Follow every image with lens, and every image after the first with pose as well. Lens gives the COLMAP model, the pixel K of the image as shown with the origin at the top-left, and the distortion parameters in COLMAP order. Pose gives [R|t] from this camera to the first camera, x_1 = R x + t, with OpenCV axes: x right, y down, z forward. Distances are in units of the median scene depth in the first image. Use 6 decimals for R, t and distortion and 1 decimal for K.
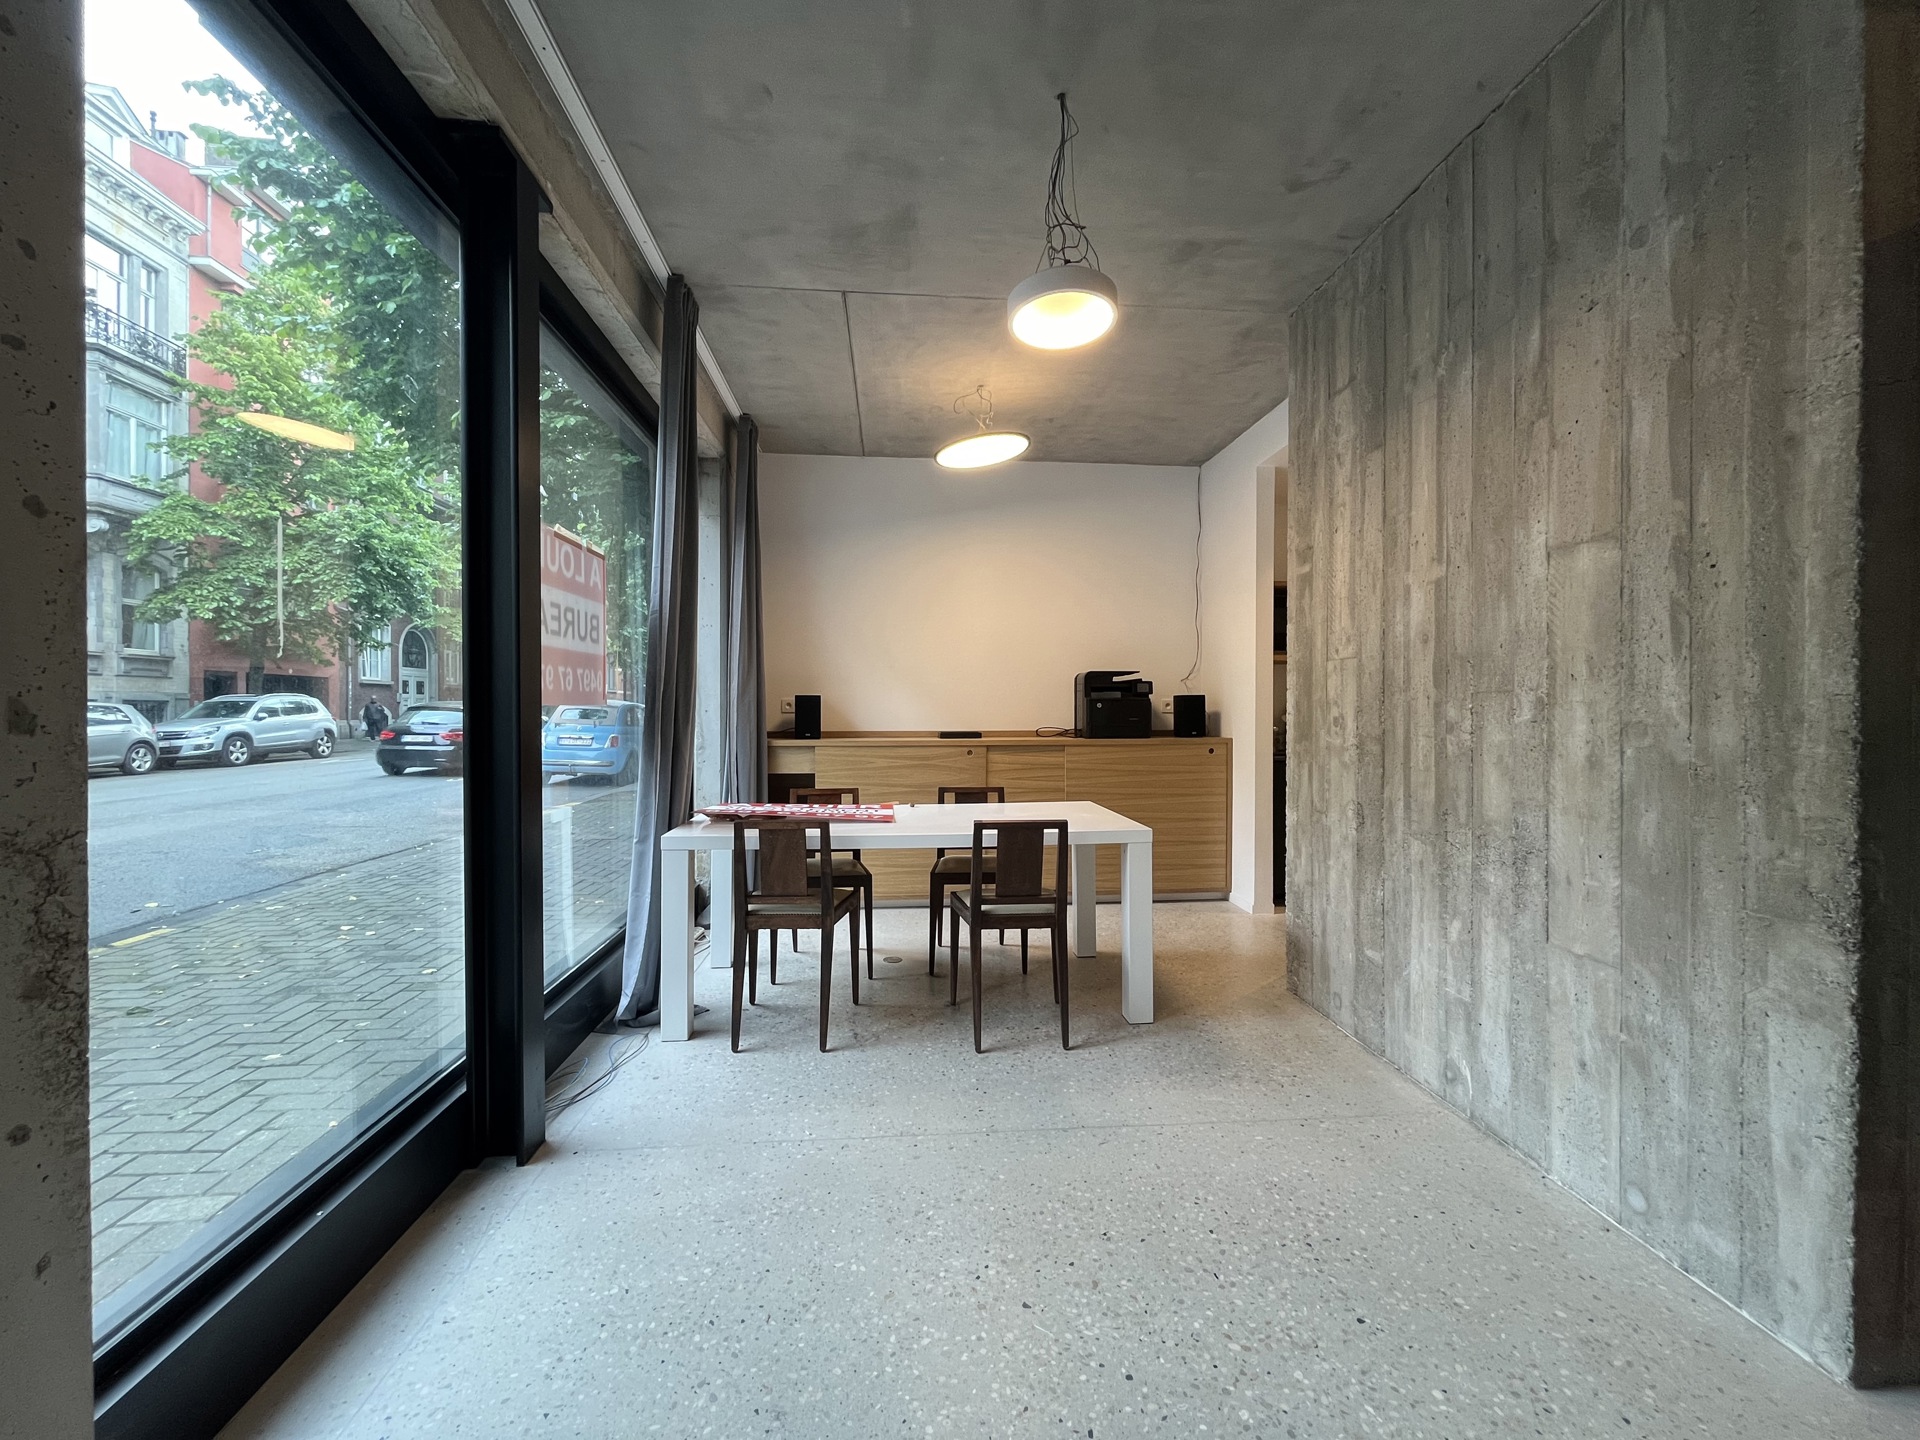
lens RADIAL K [[773.7, 0, 958.8], [0, 773.7, 713.5], [0, 0, 1]] dist [-0.001780, -0.000207]
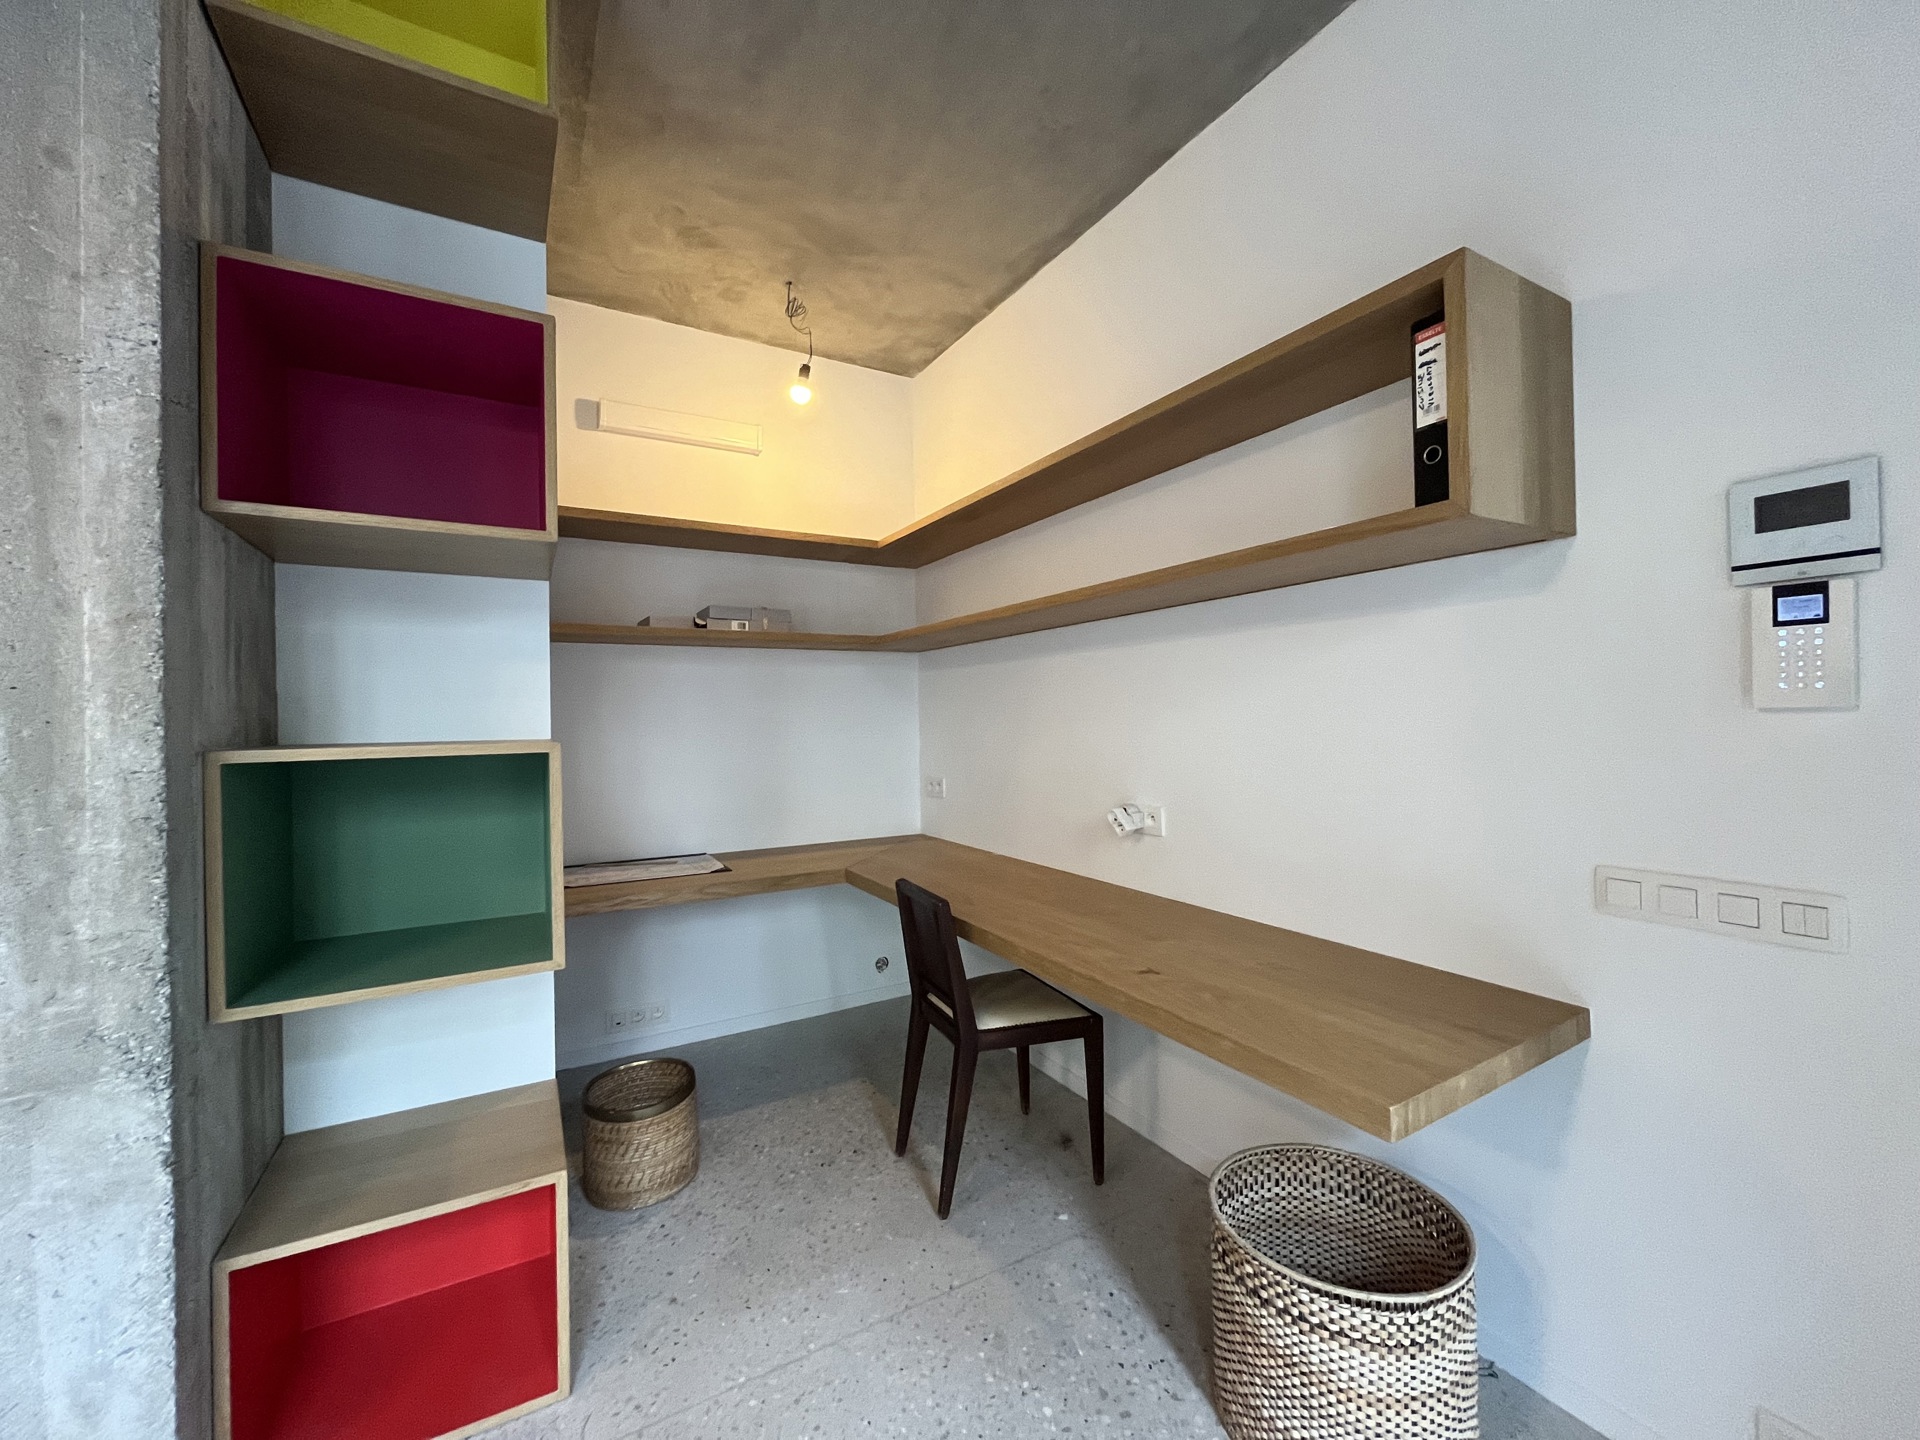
lens RADIAL K [[773.7, 0, 958.8], [0, 773.7, 717.4], [0, 0, 1]] dist [-0.001780, -0.000207]
pose [[-0.423080, 0.006644, 0.906068, 0.040956], [0.018527, 0.999827, 0.001319, -0.037467], [-0.905903, 0.017345, -0.423130, 0.327121]]
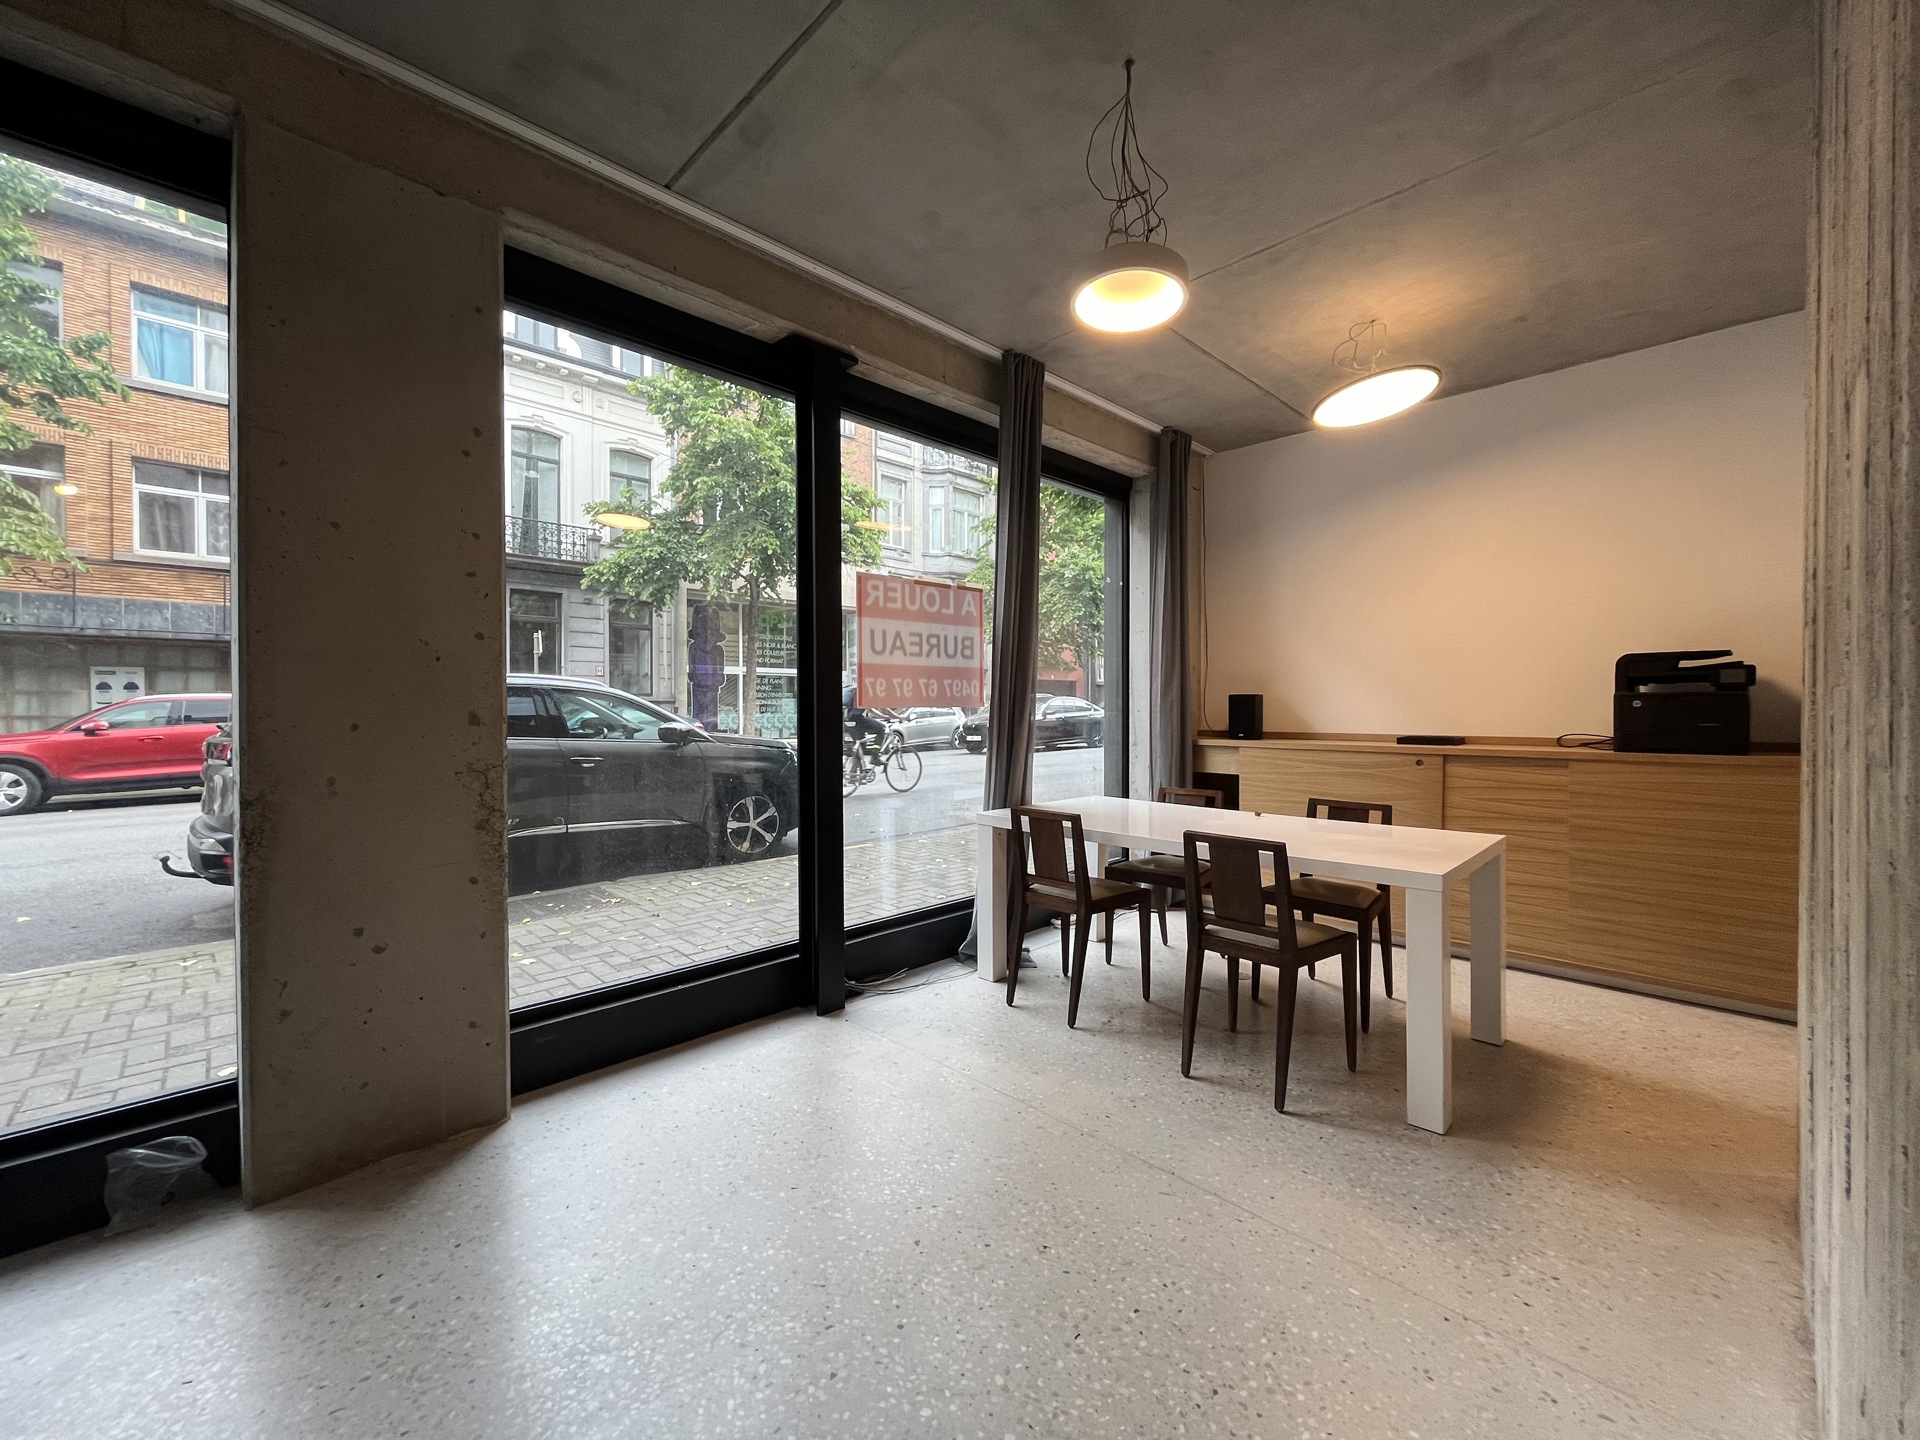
lens RADIAL K [[773.7, 0, 960.4], [0, 773.7, 712.8], [0, 0, 1]] dist [-0.001780, -0.000207]
pose [[0.641588, 0.005553, -0.767029, 0.631407], [-0.001154, 0.999980, 0.006275, -0.011864], [0.767049, -0.003141, 0.641581, 0.205736]]
